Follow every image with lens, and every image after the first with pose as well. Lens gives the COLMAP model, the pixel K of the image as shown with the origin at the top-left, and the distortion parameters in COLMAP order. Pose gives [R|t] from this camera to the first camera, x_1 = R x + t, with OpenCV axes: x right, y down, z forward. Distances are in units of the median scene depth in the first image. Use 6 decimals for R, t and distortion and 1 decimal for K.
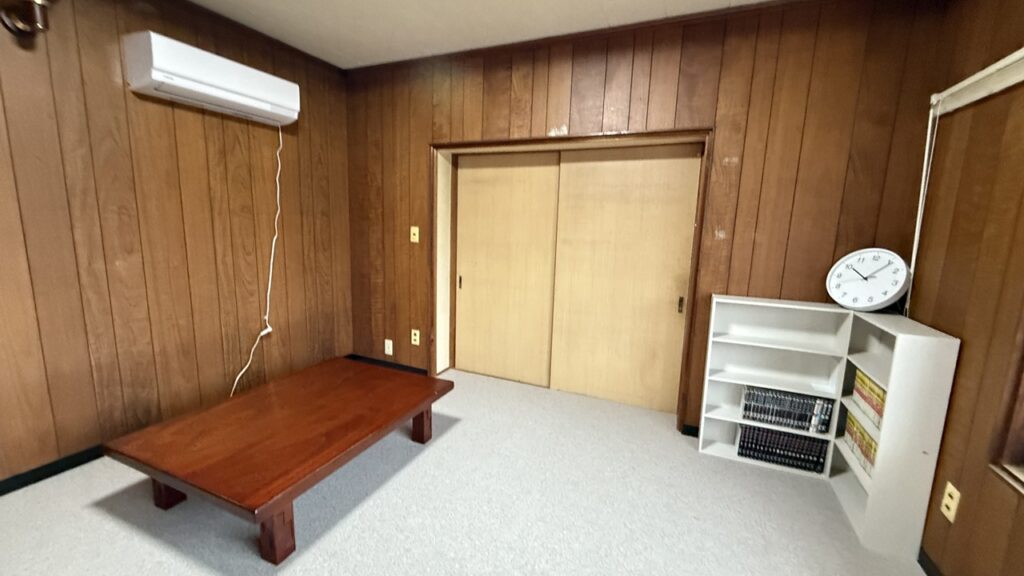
lens RADIAL K [[407.0, 0, 512.0], [0, 407.0, 288.0], [0, 0, 1]] dist [-0.000308, 0.000091]
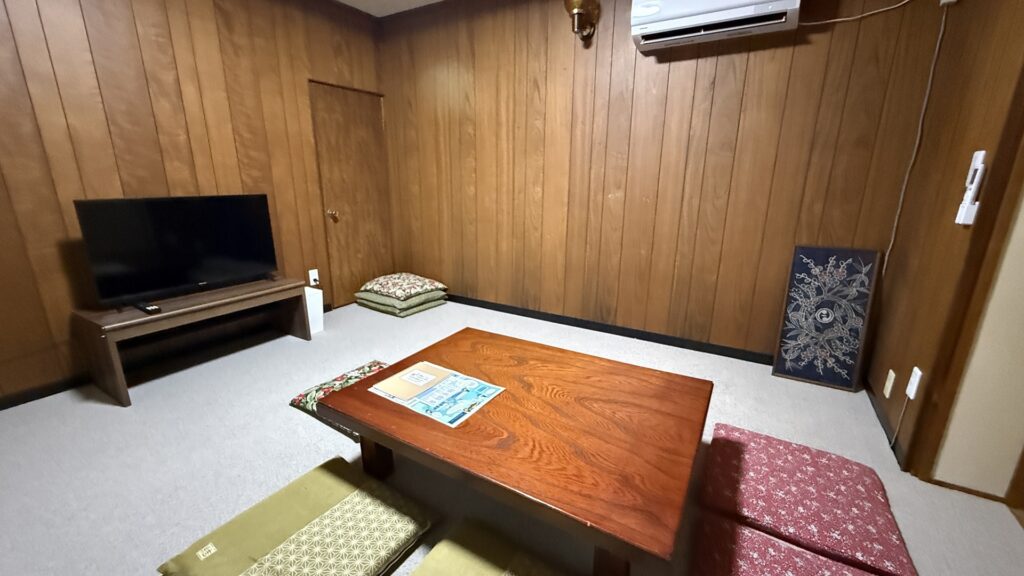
lens RADIAL K [[407.0, 0, 512.0], [0, 407.0, 288.0], [0, 0, 1]] dist [-0.000308, 0.000091]
pose [[-0.128900, 0.221802, -0.966534, 0.366999], [-0.170313, 0.955232, 0.241921, -0.033842], [0.976923, 0.195797, -0.085353, 0.720711]]
